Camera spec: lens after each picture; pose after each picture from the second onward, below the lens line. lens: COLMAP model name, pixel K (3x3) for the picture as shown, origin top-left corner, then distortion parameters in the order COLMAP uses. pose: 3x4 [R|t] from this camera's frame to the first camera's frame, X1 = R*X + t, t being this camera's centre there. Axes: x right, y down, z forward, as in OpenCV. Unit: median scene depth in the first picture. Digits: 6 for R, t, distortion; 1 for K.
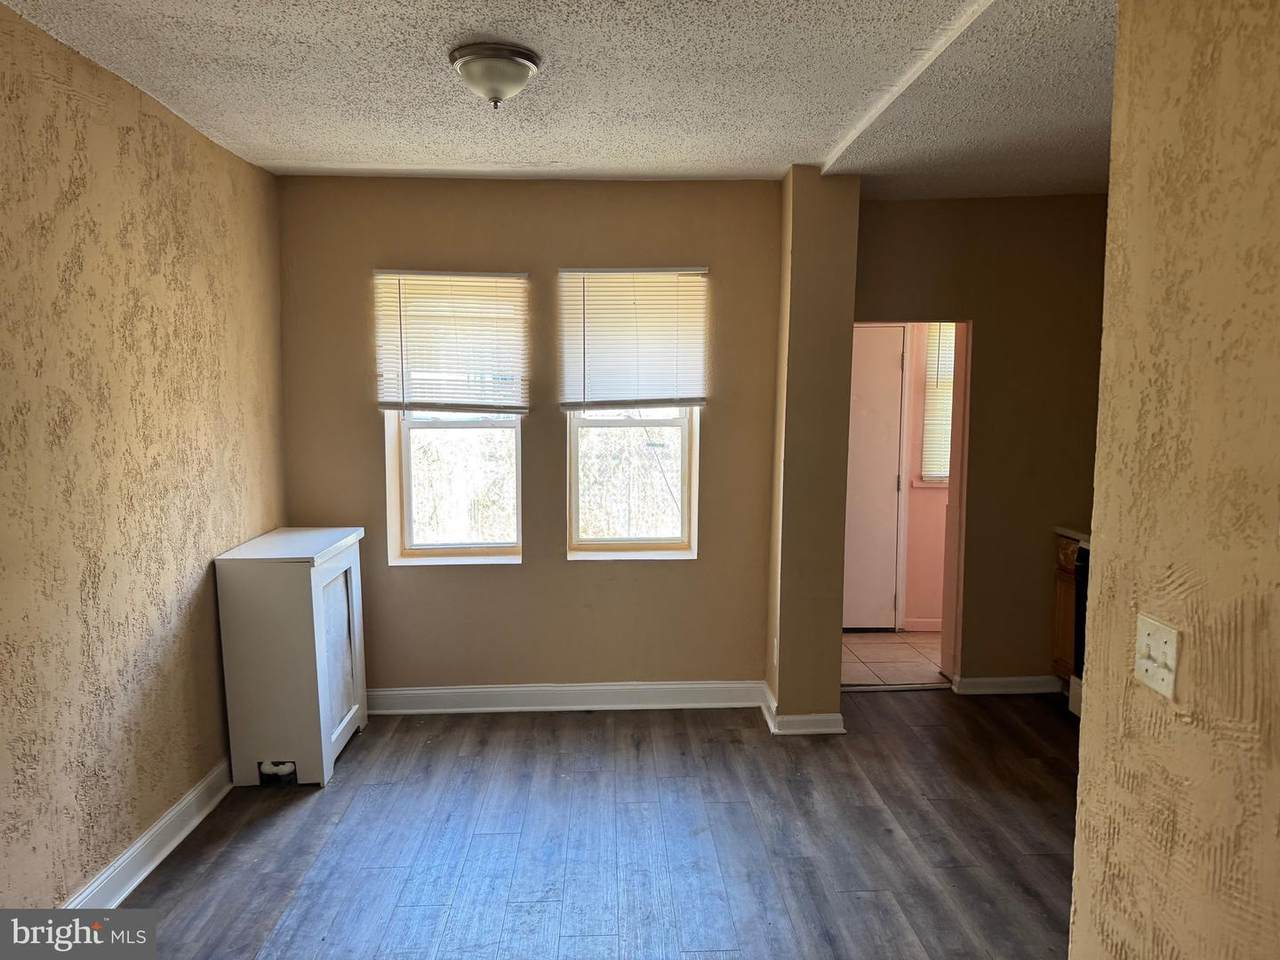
lens RADIAL K [[885.3, 0, 644.6], [0, 885.3, 486.1], [0, 0, 1]] dist [-0.000481, -0.003598]
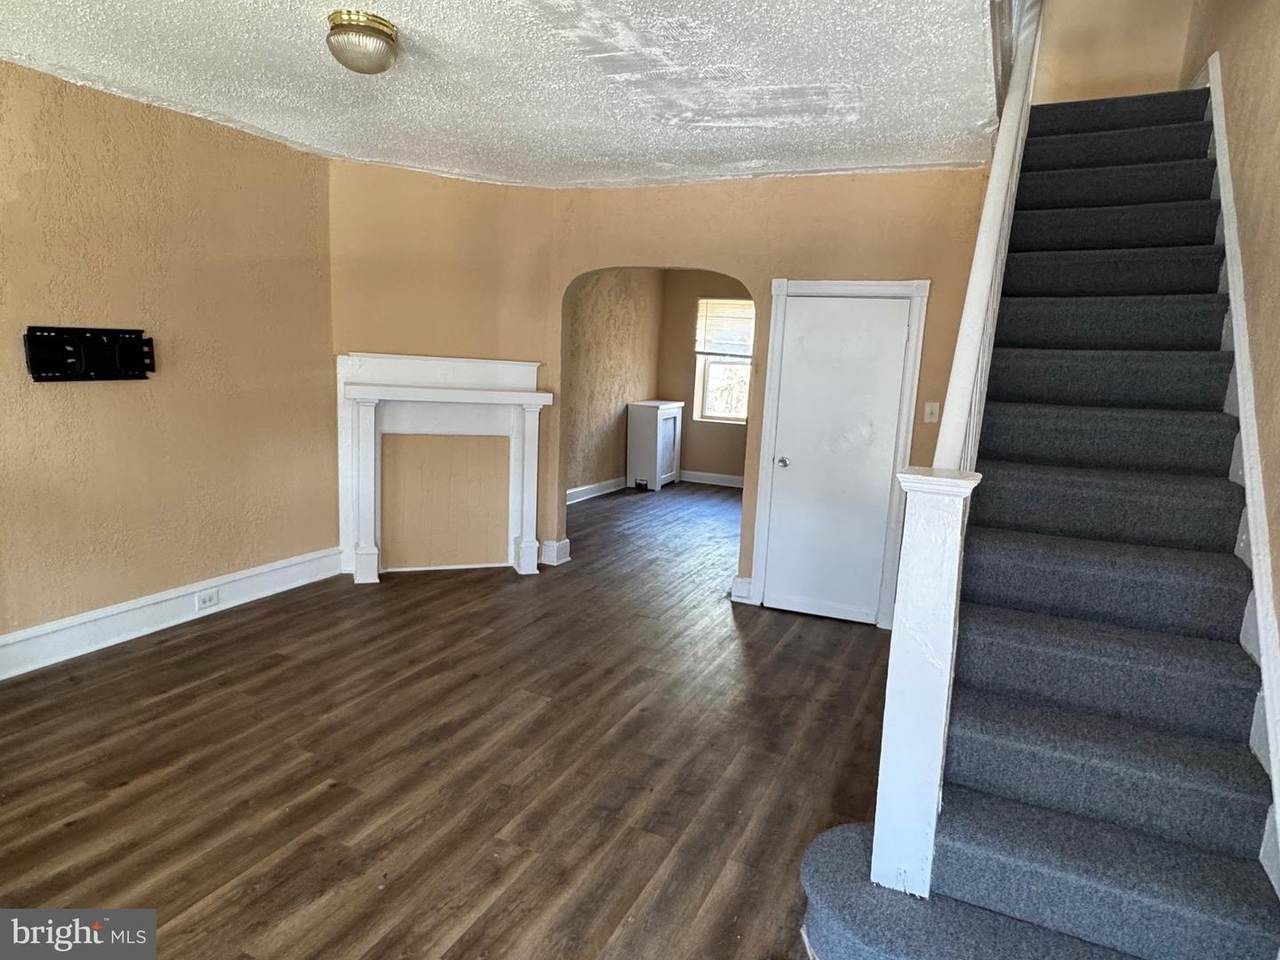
lens RADIAL K [[755.0, 0, 637.0], [0, 755.0, 480.0], [0, 0, 1]] dist [0.000440, -0.000001]
pose [[0.877486, 0.113991, -0.465858, 0.692499], [-0.092365, 0.993326, 0.069080, 0.155427], [0.470624, -0.017588, 0.882159, -1.120157]]
